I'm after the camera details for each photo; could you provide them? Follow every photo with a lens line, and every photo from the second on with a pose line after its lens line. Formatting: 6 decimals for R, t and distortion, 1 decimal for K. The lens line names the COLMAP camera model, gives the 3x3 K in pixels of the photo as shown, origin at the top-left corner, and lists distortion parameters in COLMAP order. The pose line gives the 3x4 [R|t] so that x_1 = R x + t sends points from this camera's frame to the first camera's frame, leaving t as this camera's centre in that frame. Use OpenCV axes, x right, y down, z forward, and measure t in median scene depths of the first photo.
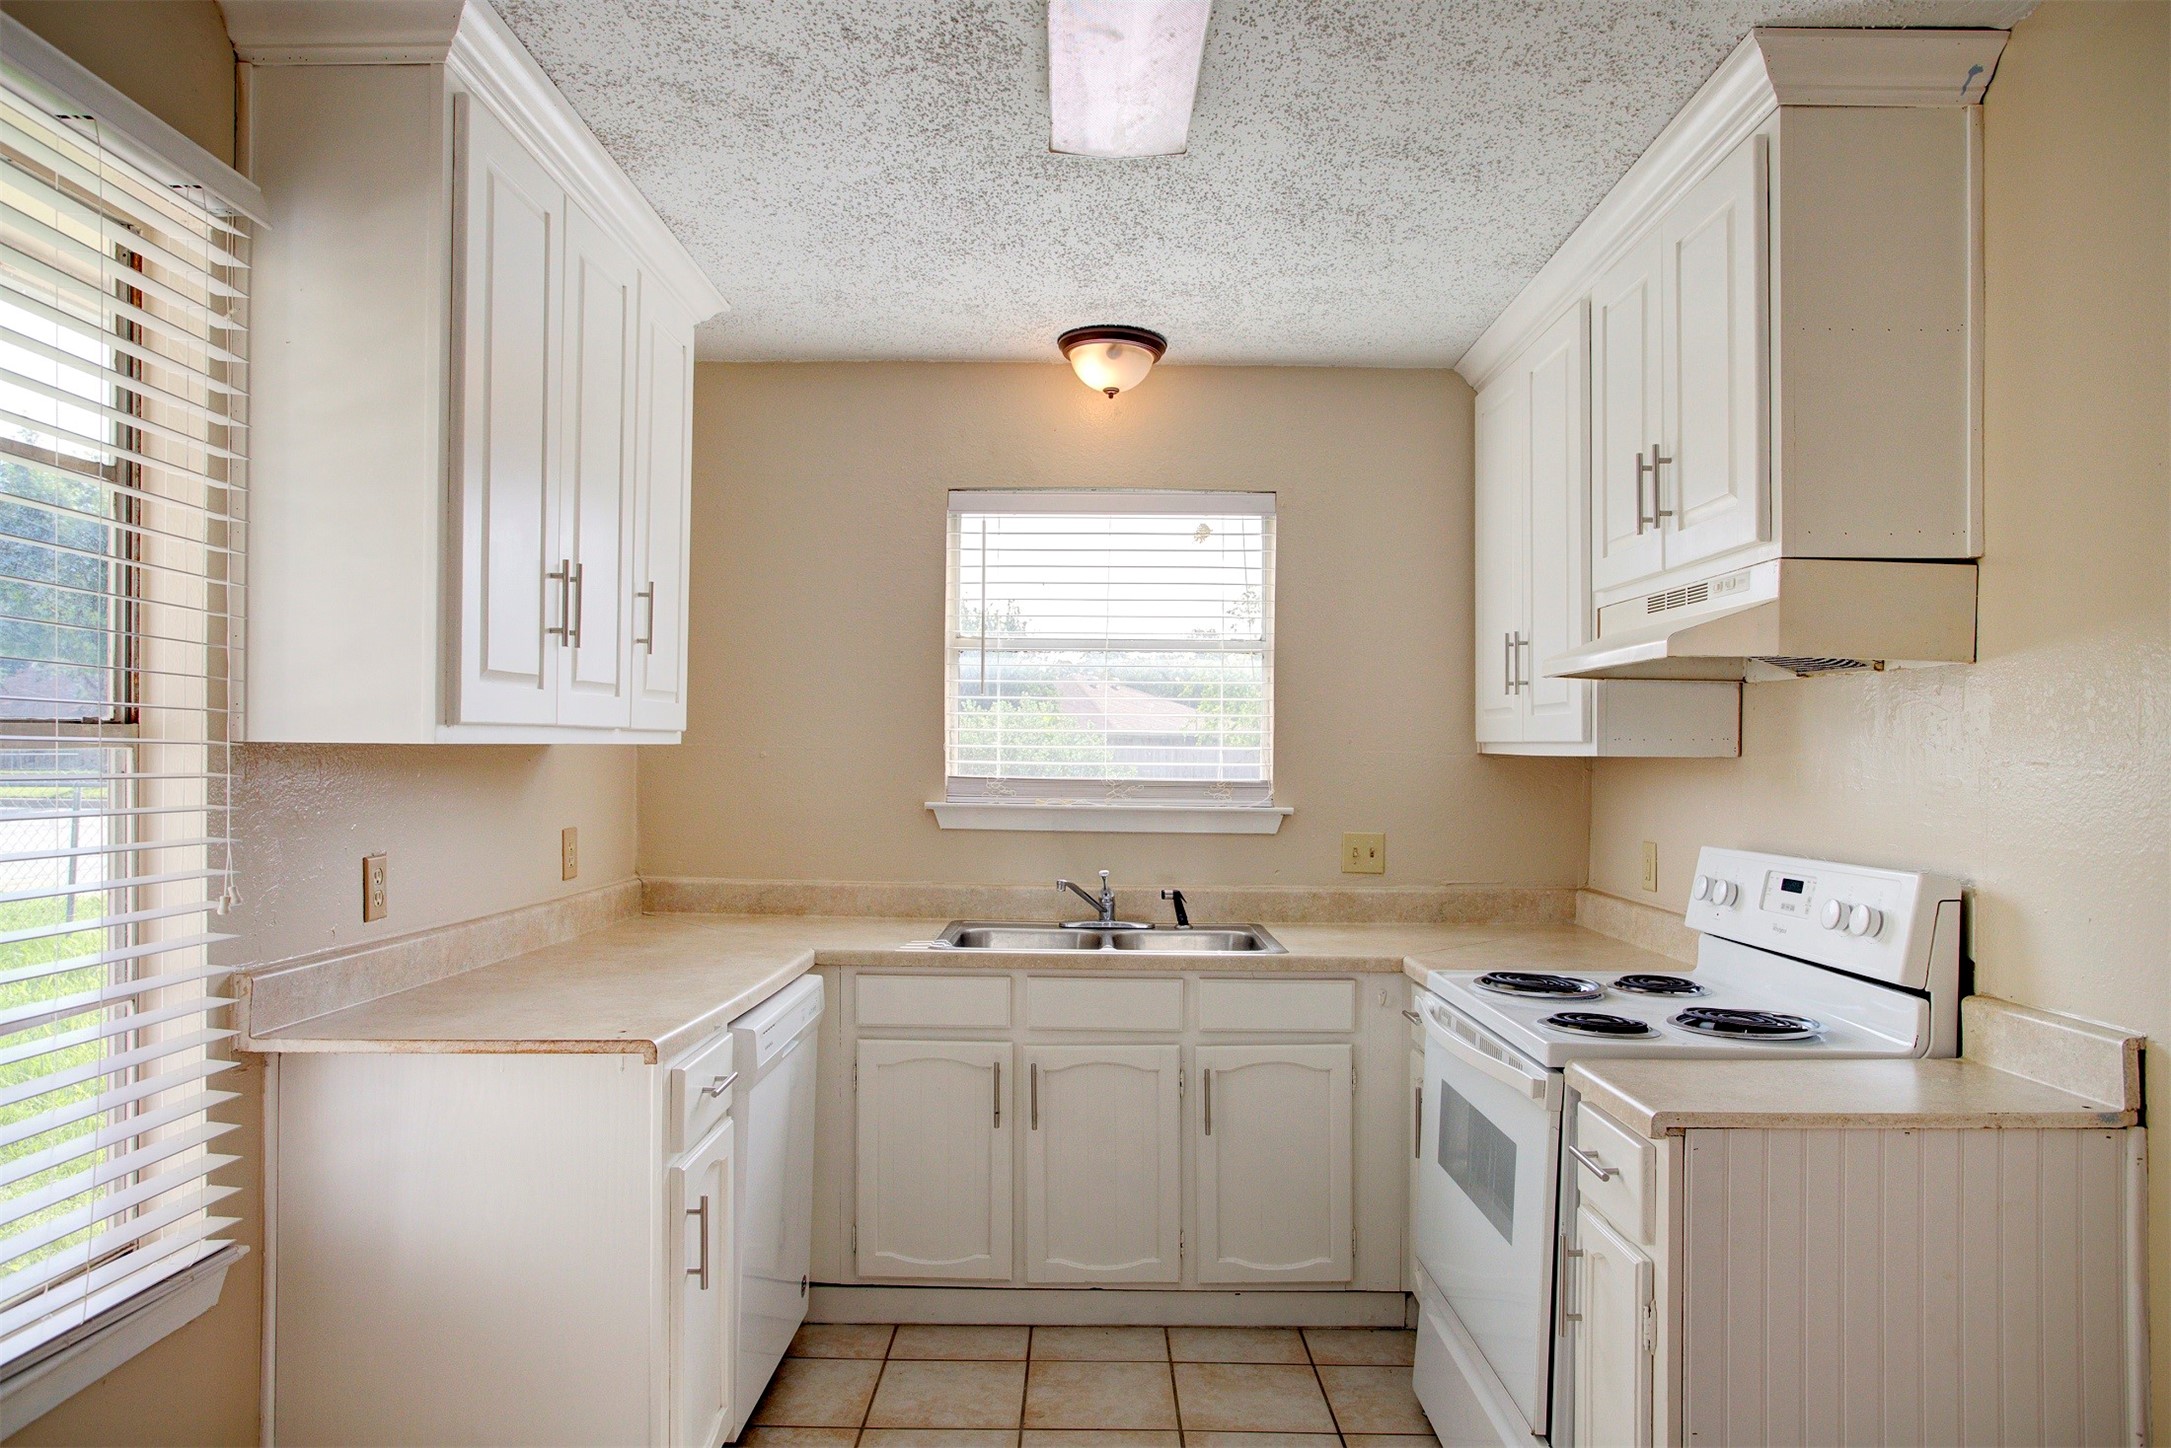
lens RADIAL K [[1366.6, 0, 1084.9], [0, 1366.6, 764.2], [0, 0, 1]] dist [-0.038569, 0.024588]
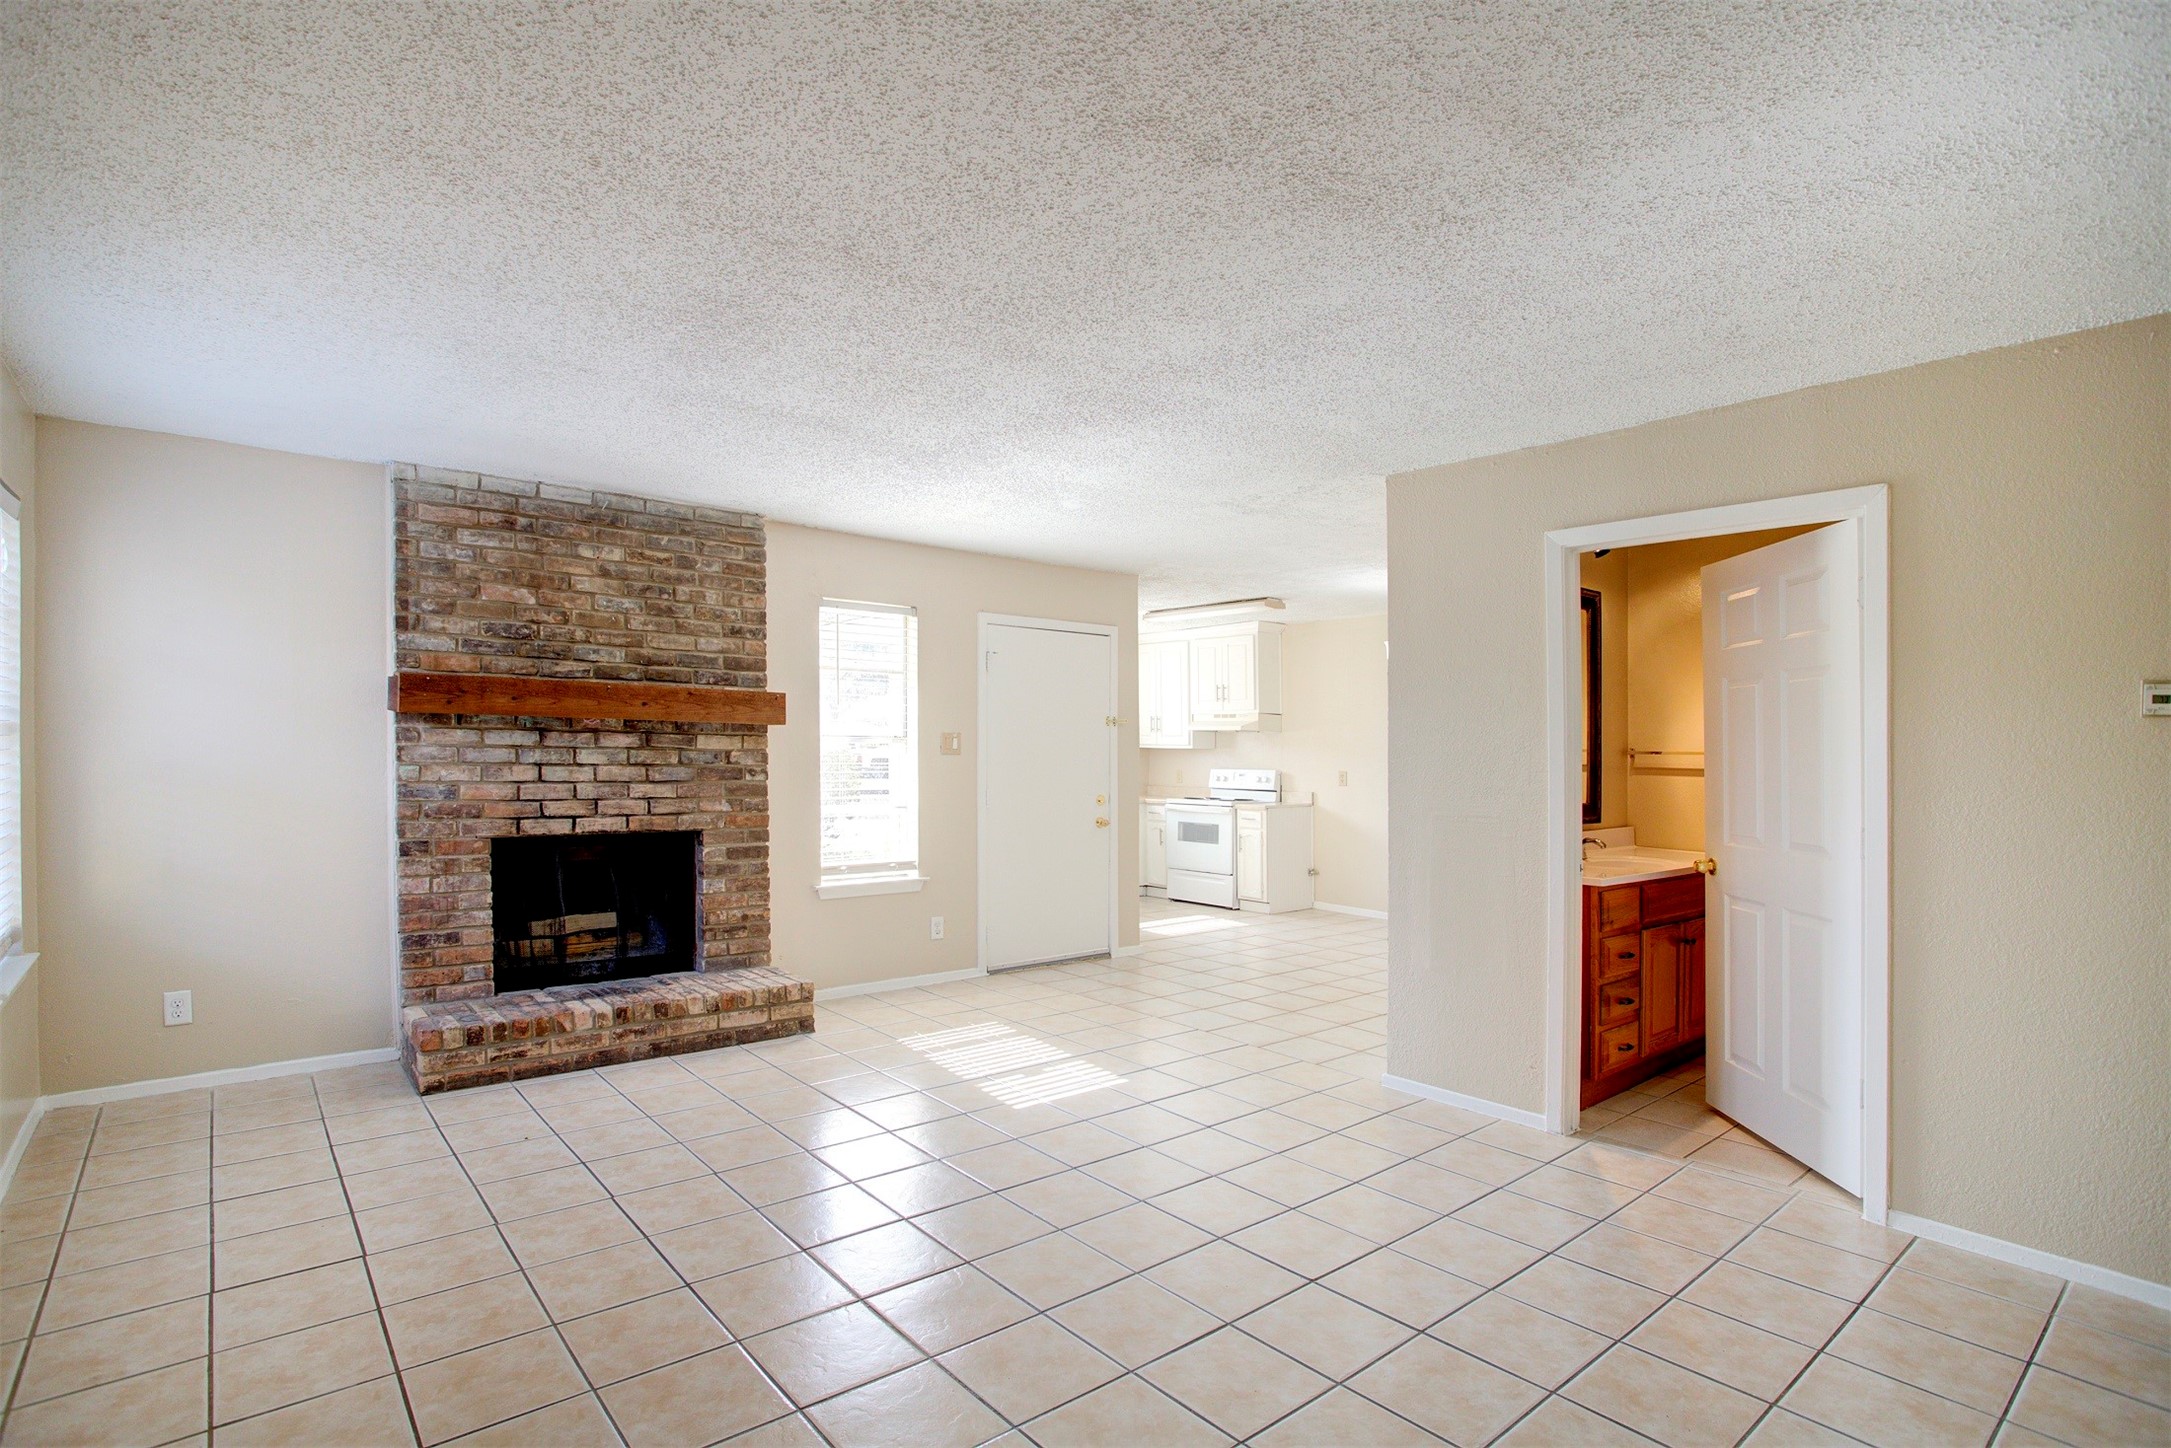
lens RADIAL K [[1076.8, 0, 1068.7], [0, 1076.8, 739.5], [0, 0, 1]] dist [0.000822, 0.000084]
pose [[0.772641, 0.005243, 0.634822, -1.989471], [0.003774, 0.999910, -0.012851, 0.006257], [-0.634833, 0.012325, 0.772551, -1.316268]]
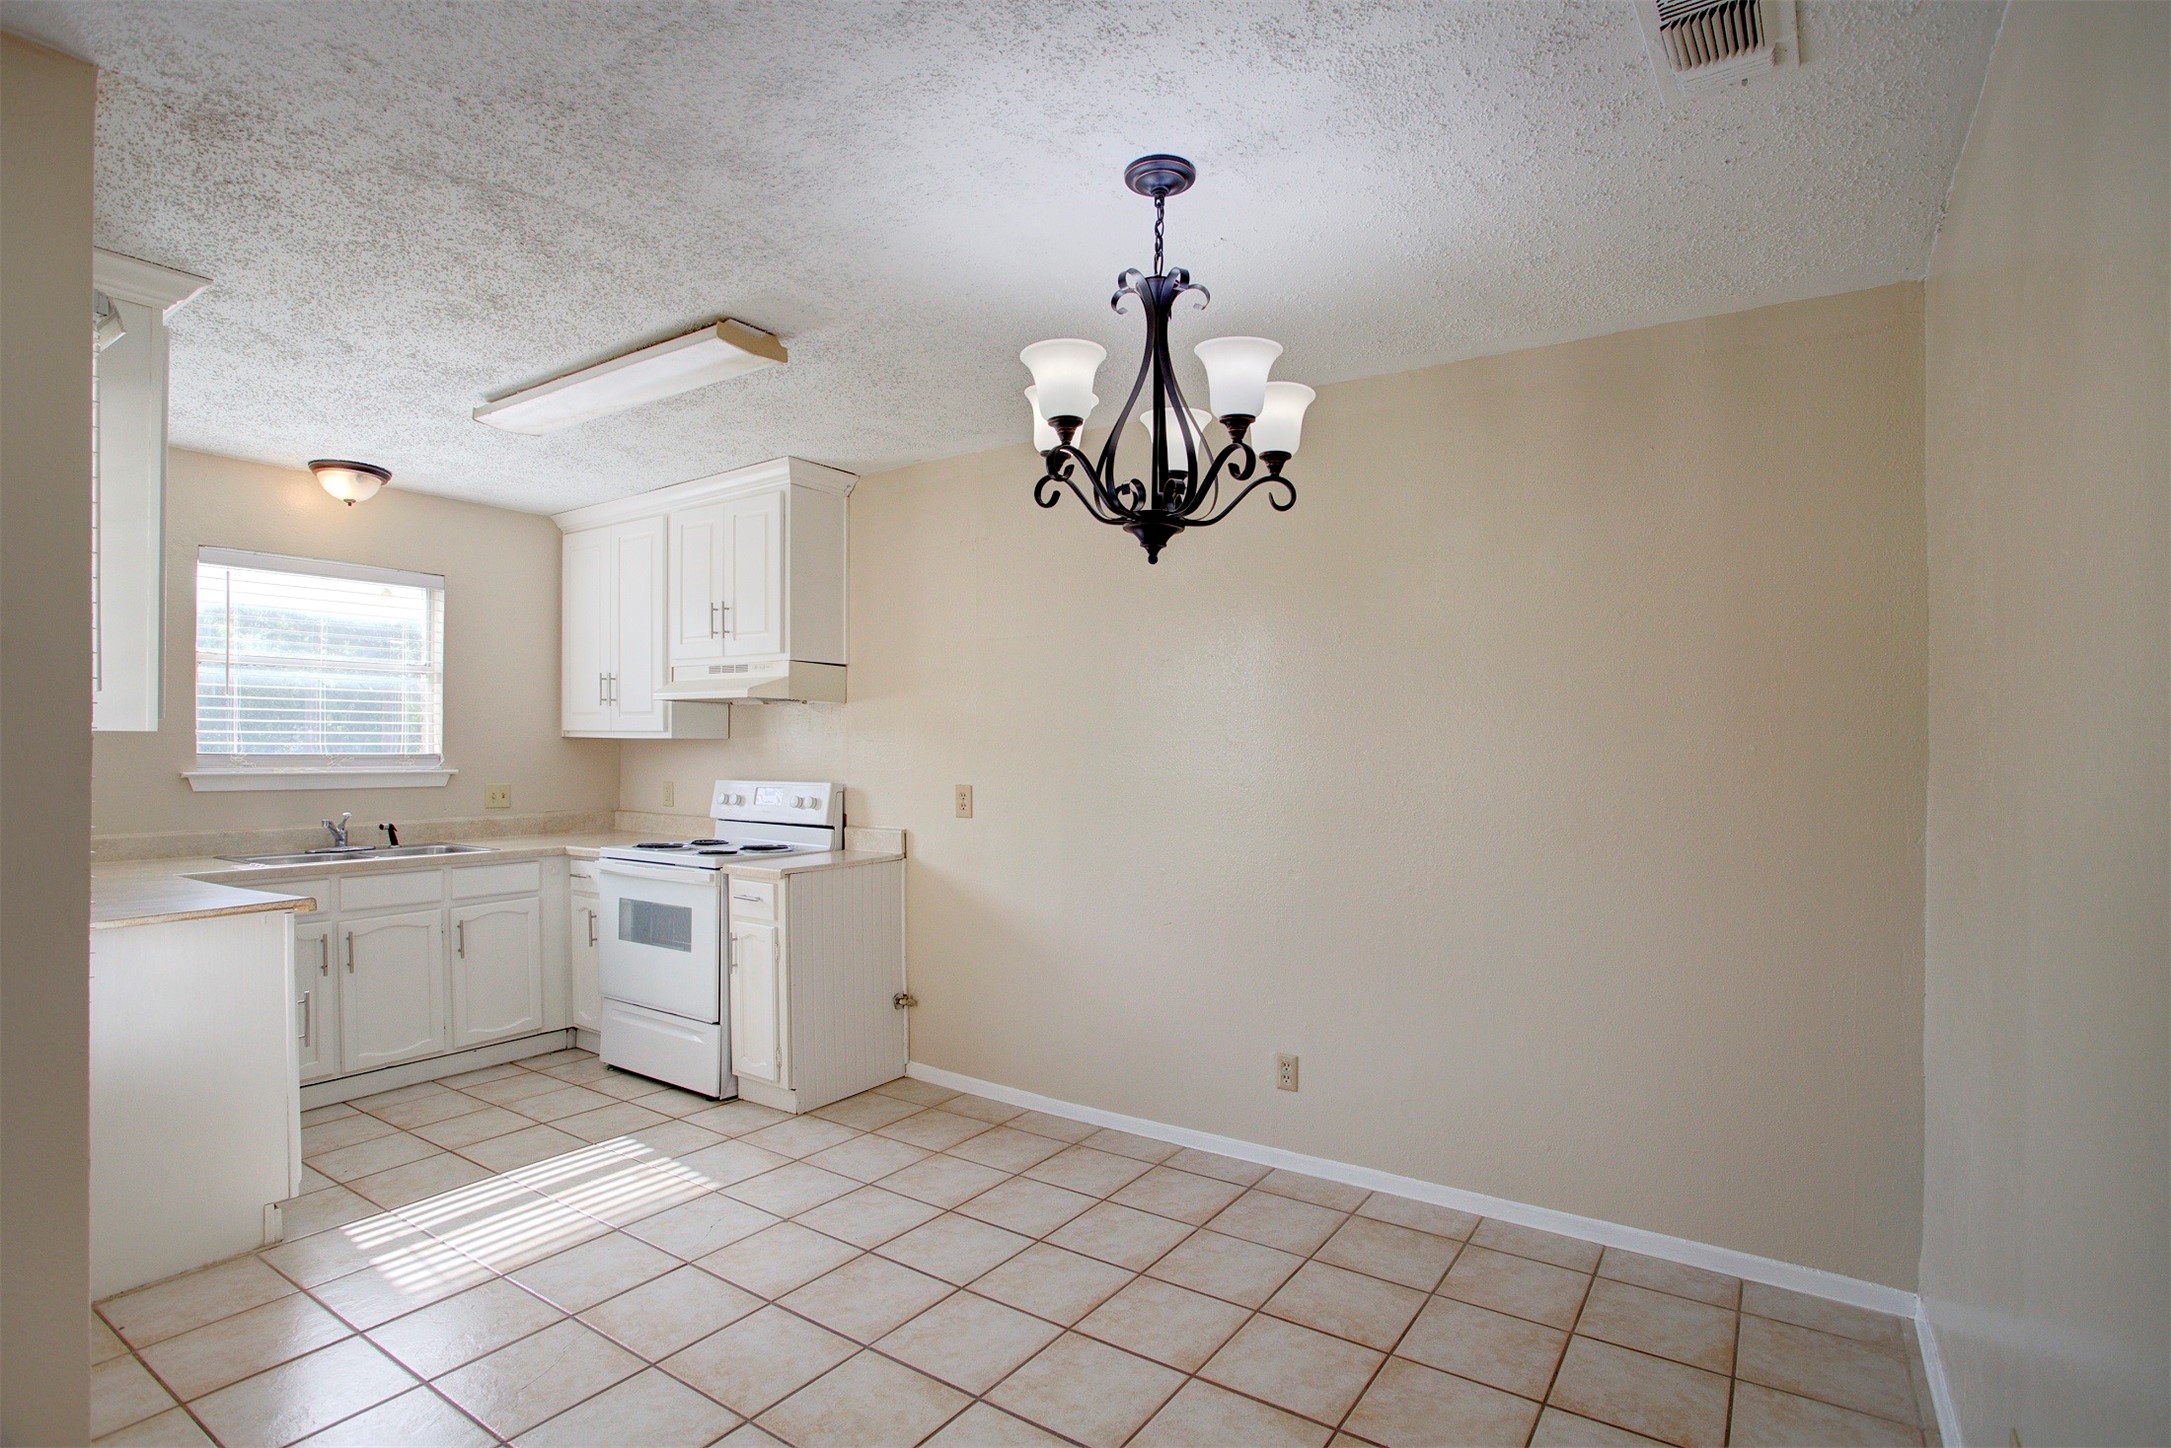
lens RADIAL K [[1076.8, 0, 1069.1], [0, 1076.8, 743.4], [0, 0, 1]] dist [0.000822, 0.000084]
pose [[0.562021, -0.004949, 0.827108, -0.601040], [0.006546, 0.999977, 0.001535, 0.003113], [-0.827097, 0.004551, 0.562041, -0.398419]]
